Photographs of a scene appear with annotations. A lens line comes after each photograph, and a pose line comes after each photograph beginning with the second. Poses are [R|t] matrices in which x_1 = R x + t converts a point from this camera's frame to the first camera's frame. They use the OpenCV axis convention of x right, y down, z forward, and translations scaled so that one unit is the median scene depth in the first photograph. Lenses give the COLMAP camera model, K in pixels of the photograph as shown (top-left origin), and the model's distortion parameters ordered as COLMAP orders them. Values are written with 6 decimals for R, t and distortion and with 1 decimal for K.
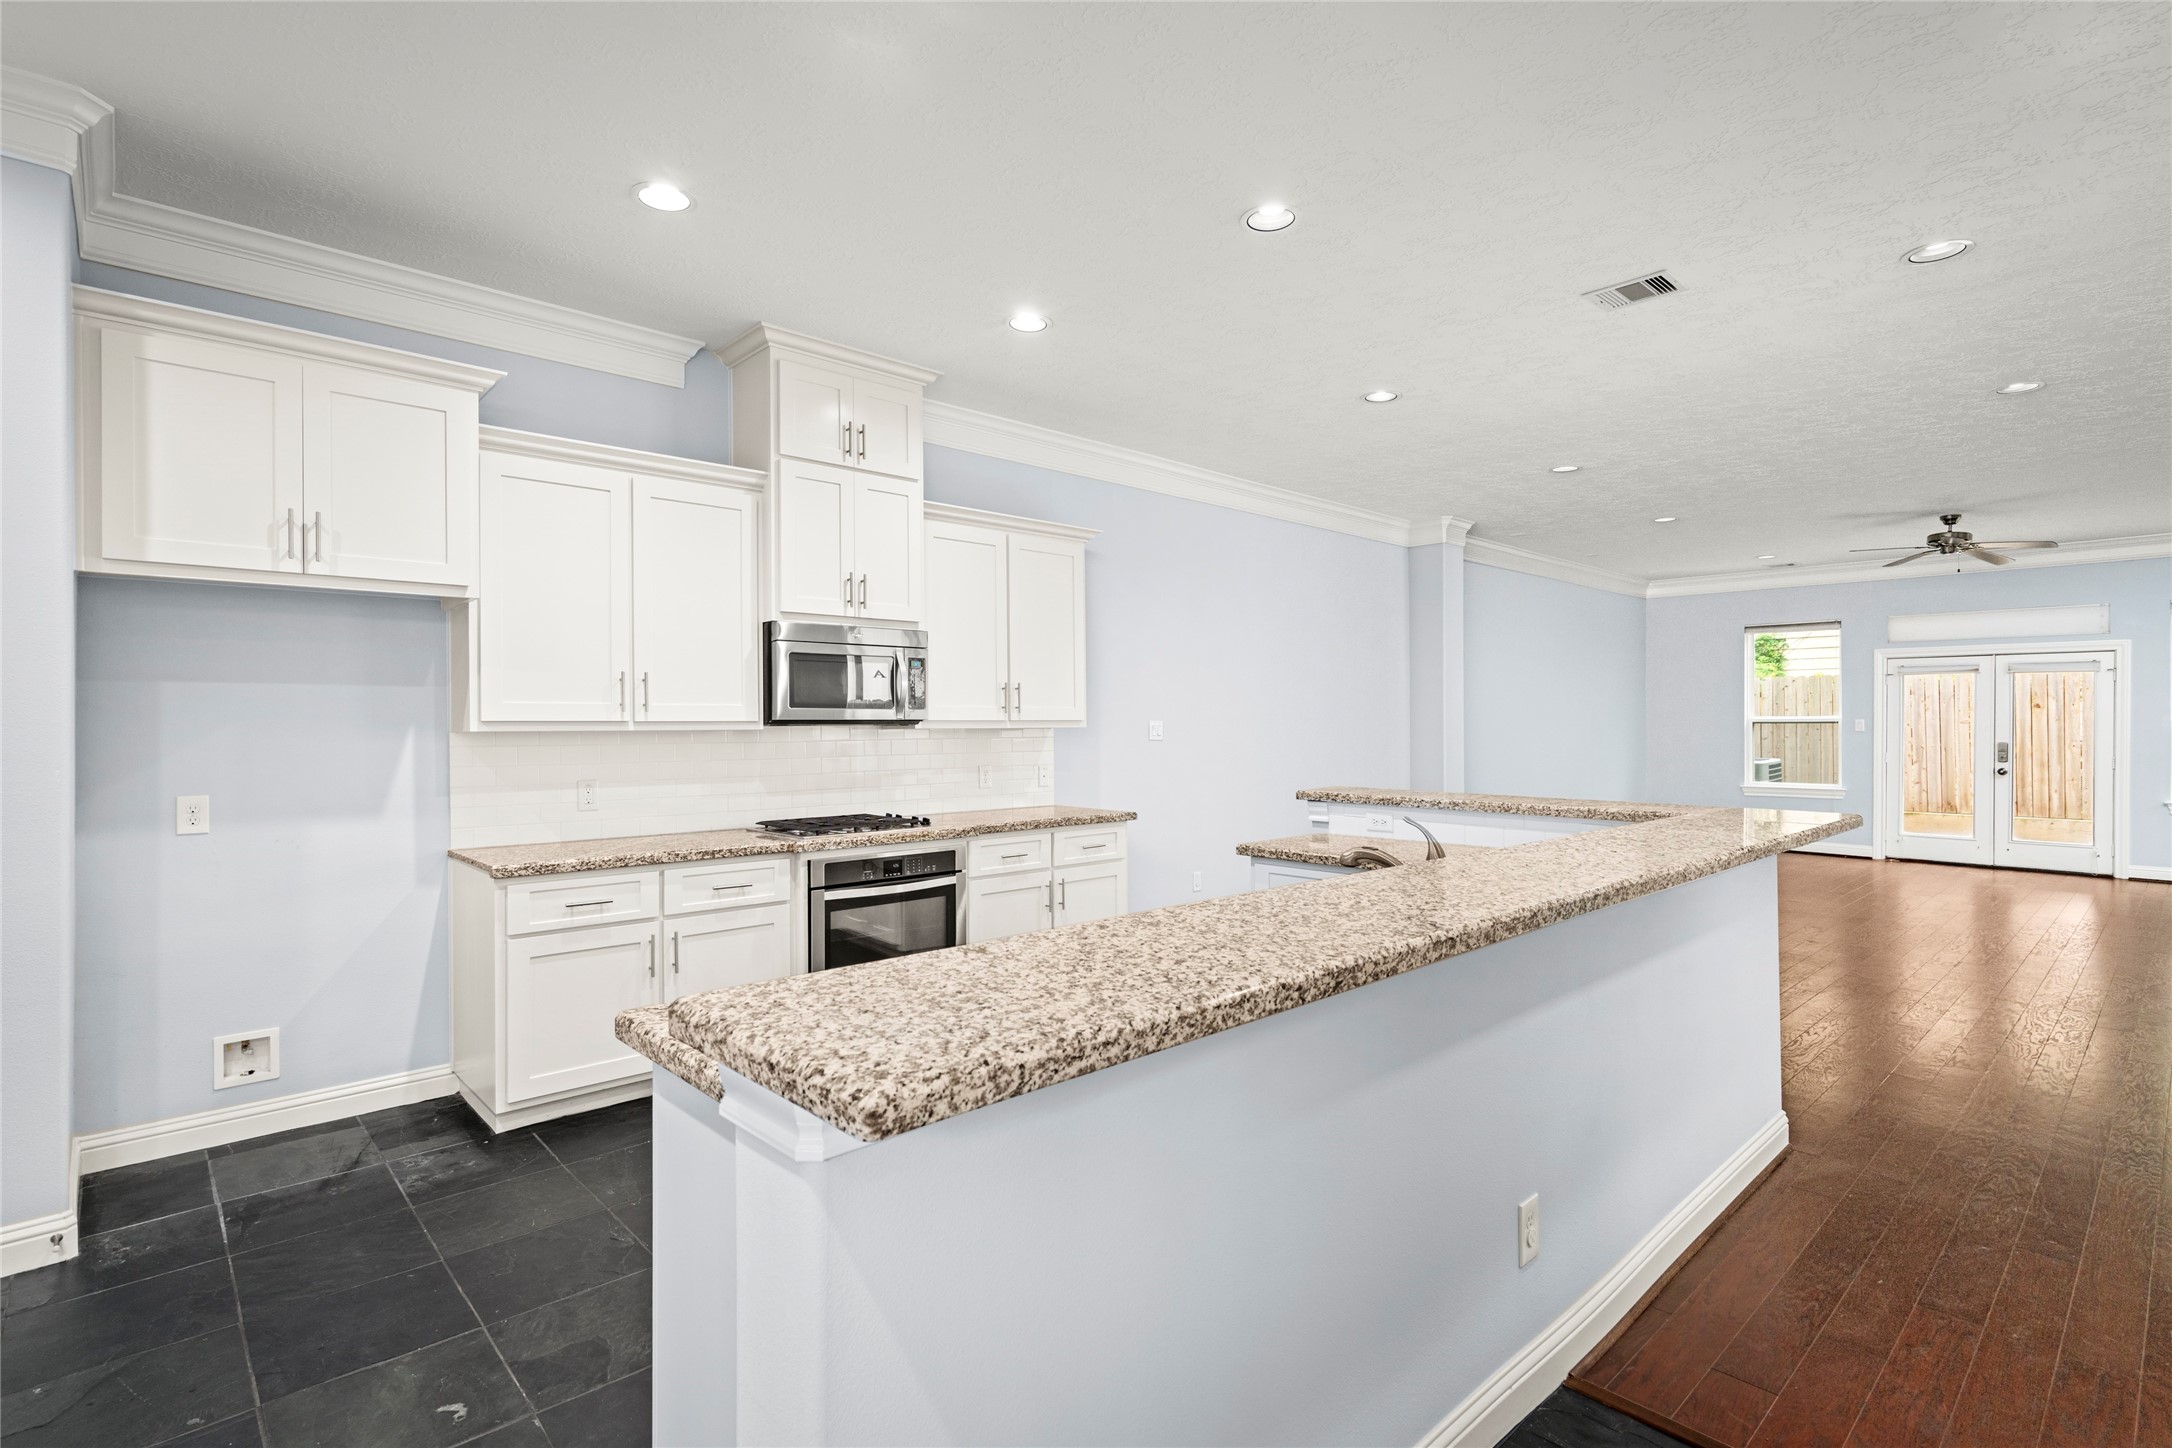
lens RADIAL K [[1032.9, 0, 1062.3], [0, 1032.9, 728.5], [0, 0, 1]] dist [0.002283, 0.000067]
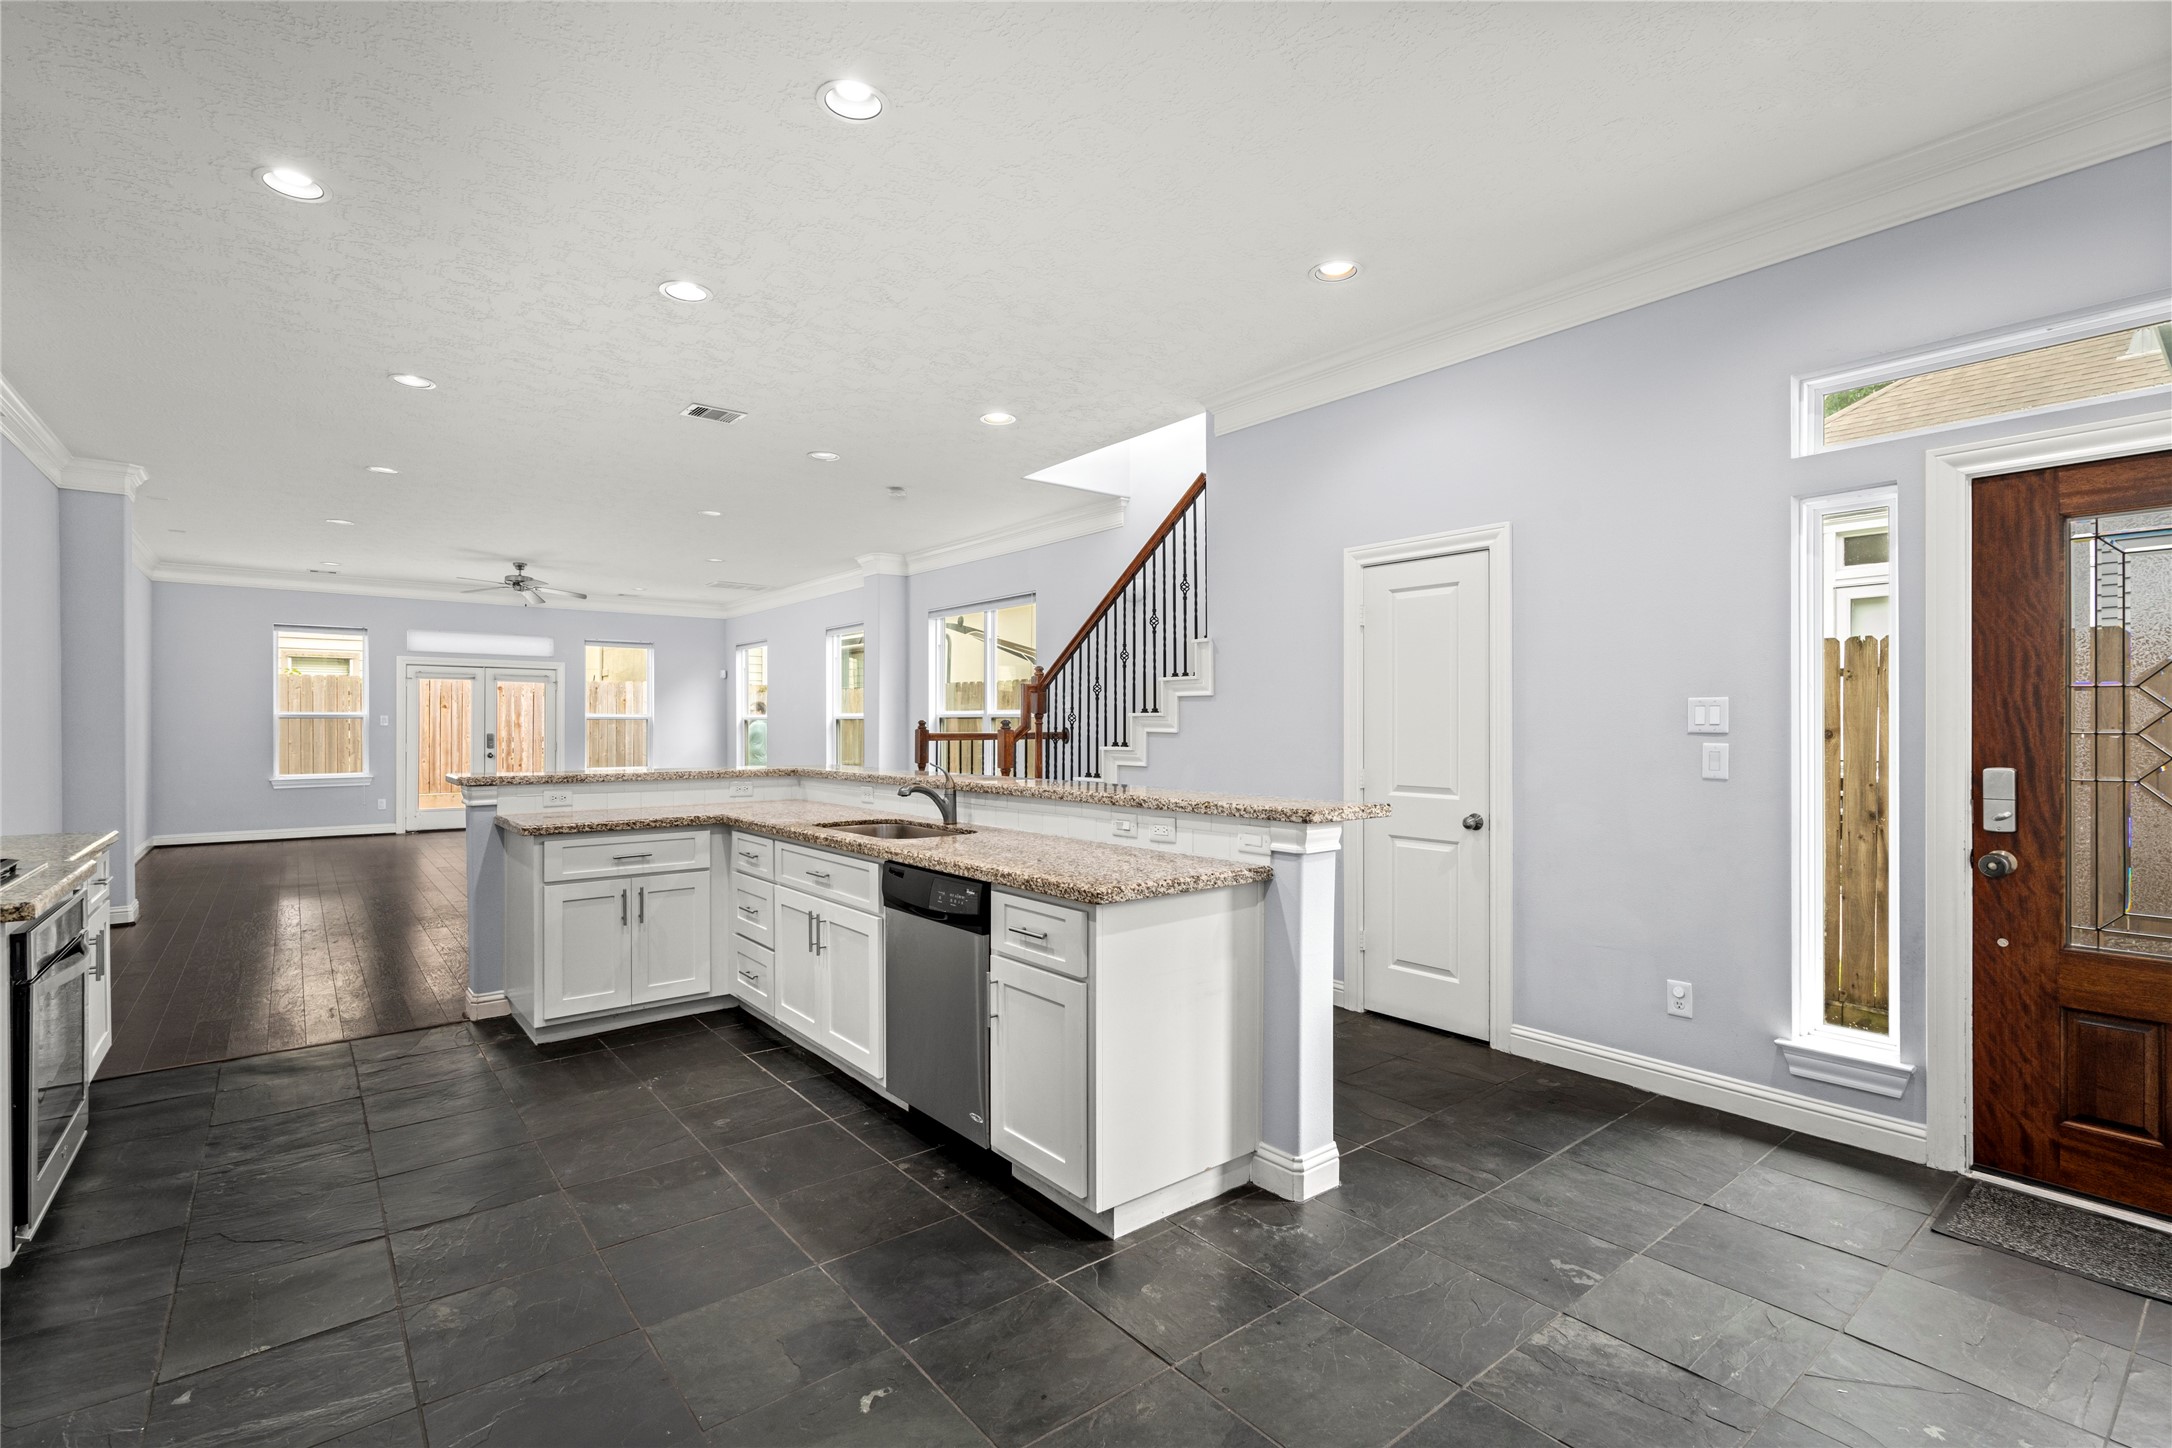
lens RADIAL K [[1004.3, 0, 1086.0], [0, 1004.3, 724.0], [0, 0, 1]] dist [0.000617, 0.000146]
pose [[0.060425, 0.001791, 0.998171, -0.698859], [0.003057, 0.999993, -0.001979, 0.013179], [-0.998168, 0.003171, 0.060419, 0.336925]]
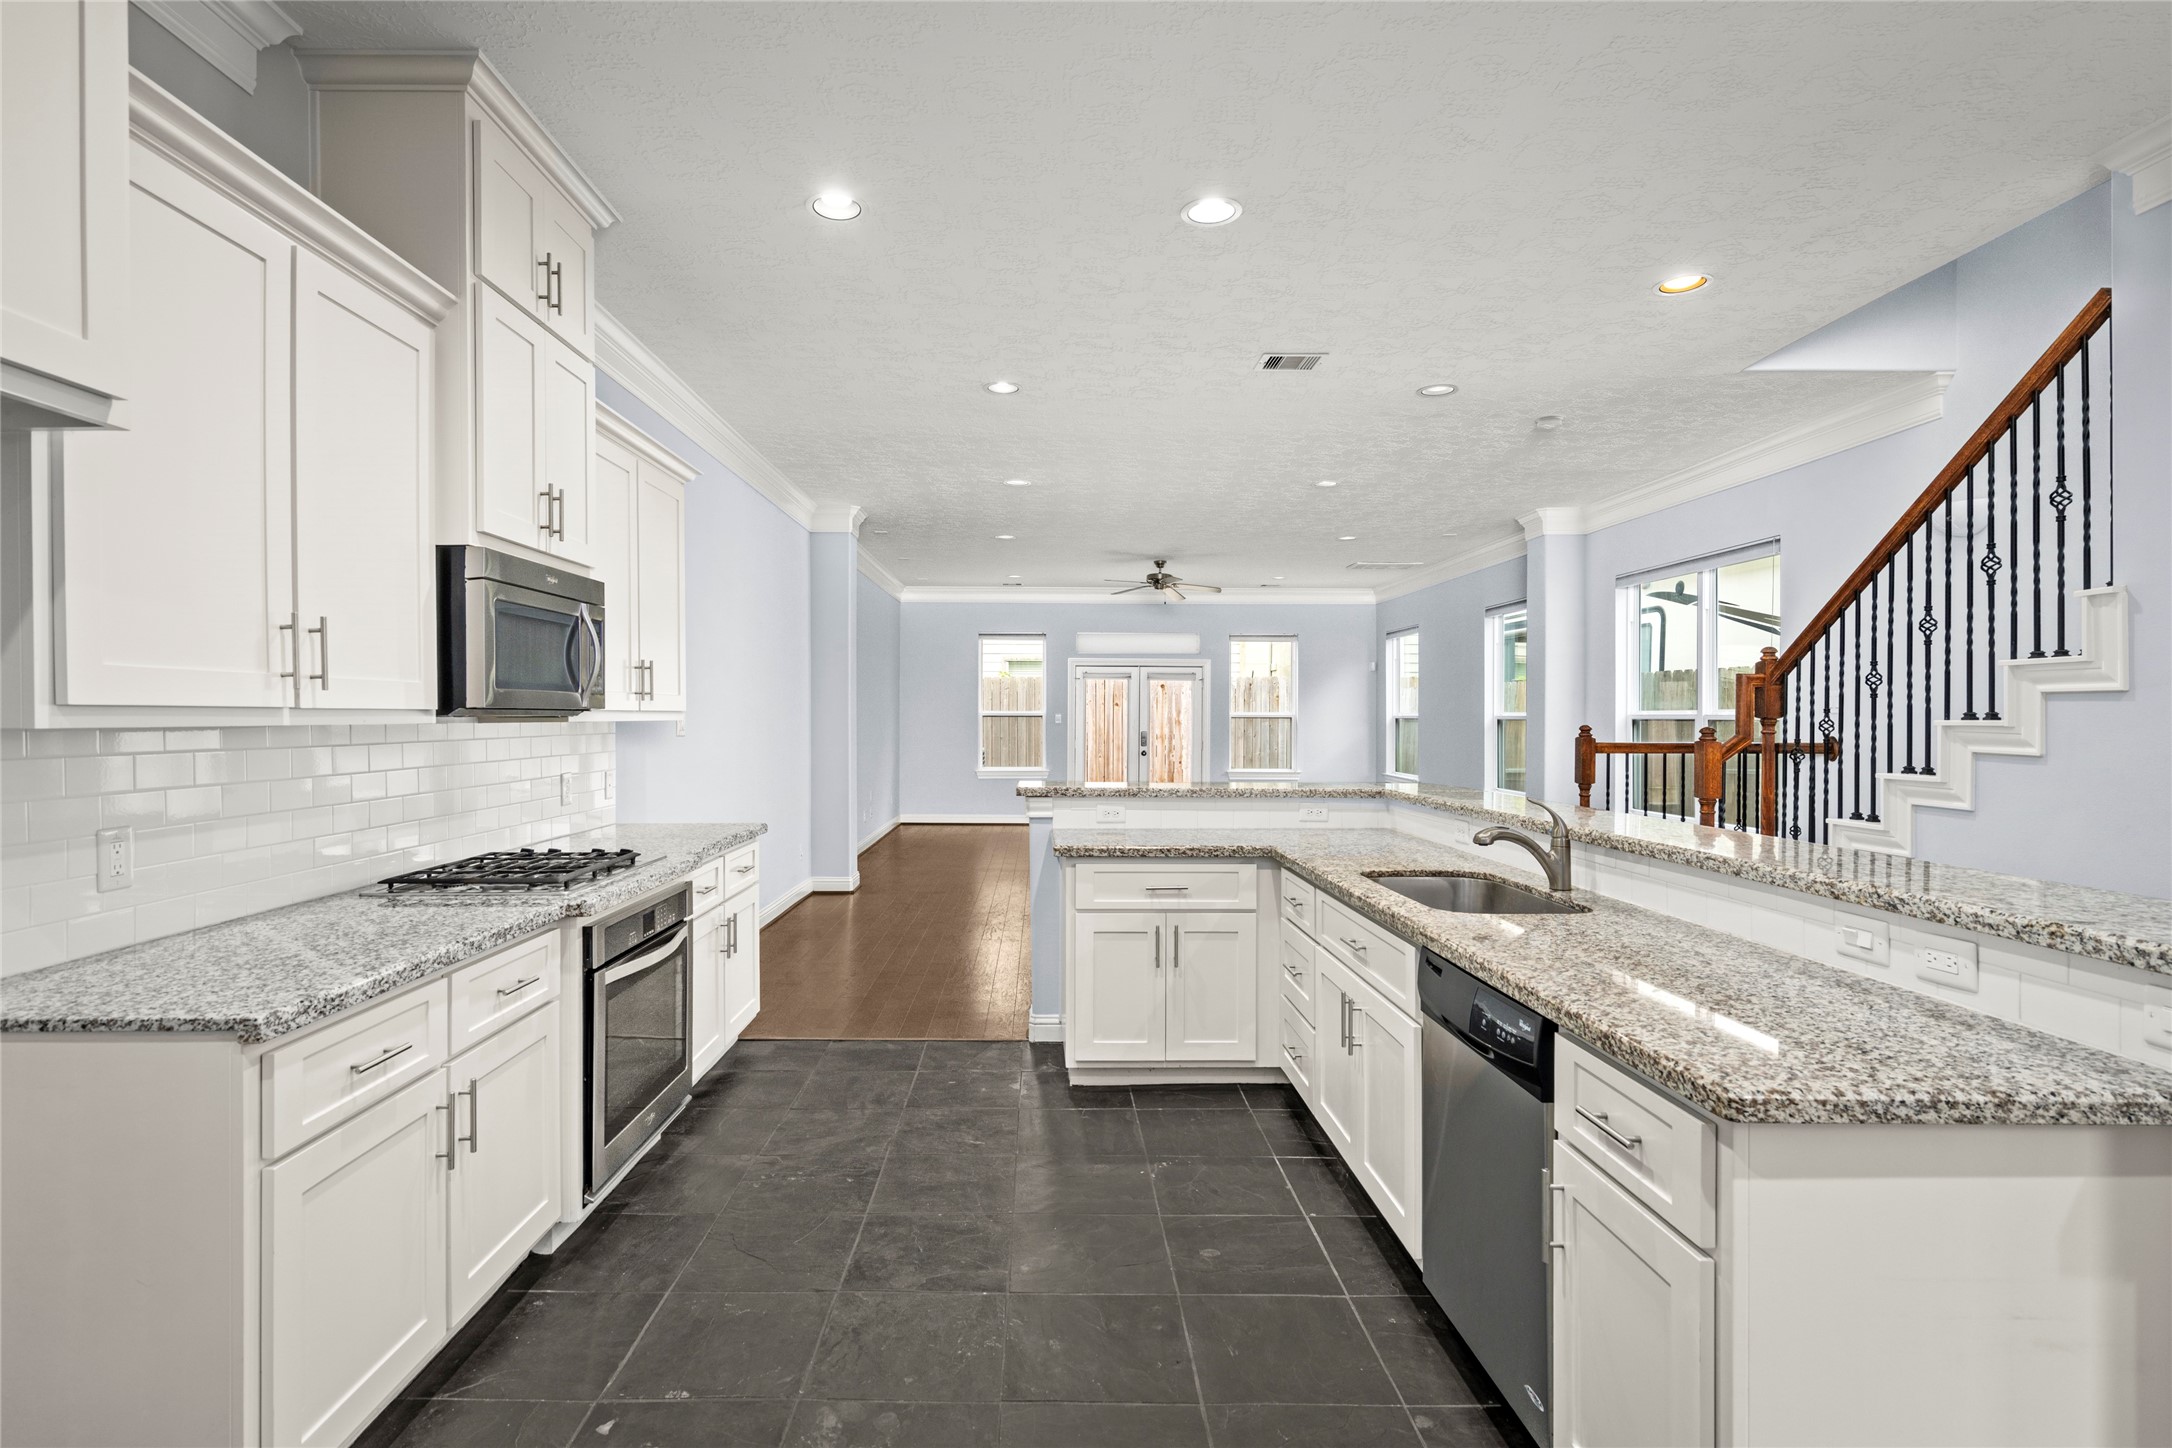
lens RADIAL K [[1097.3, 0, 1040.5], [0, 1097.3, 716.6], [0, 0, 1]] dist [0.011154, 0.001035]
pose [[0.670489, 0.004029, 0.741909, -0.510369], [-0.002167, 0.999992, -0.003472, -0.001373], [-0.741917, 0.000720, 0.670492, 0.299284]]
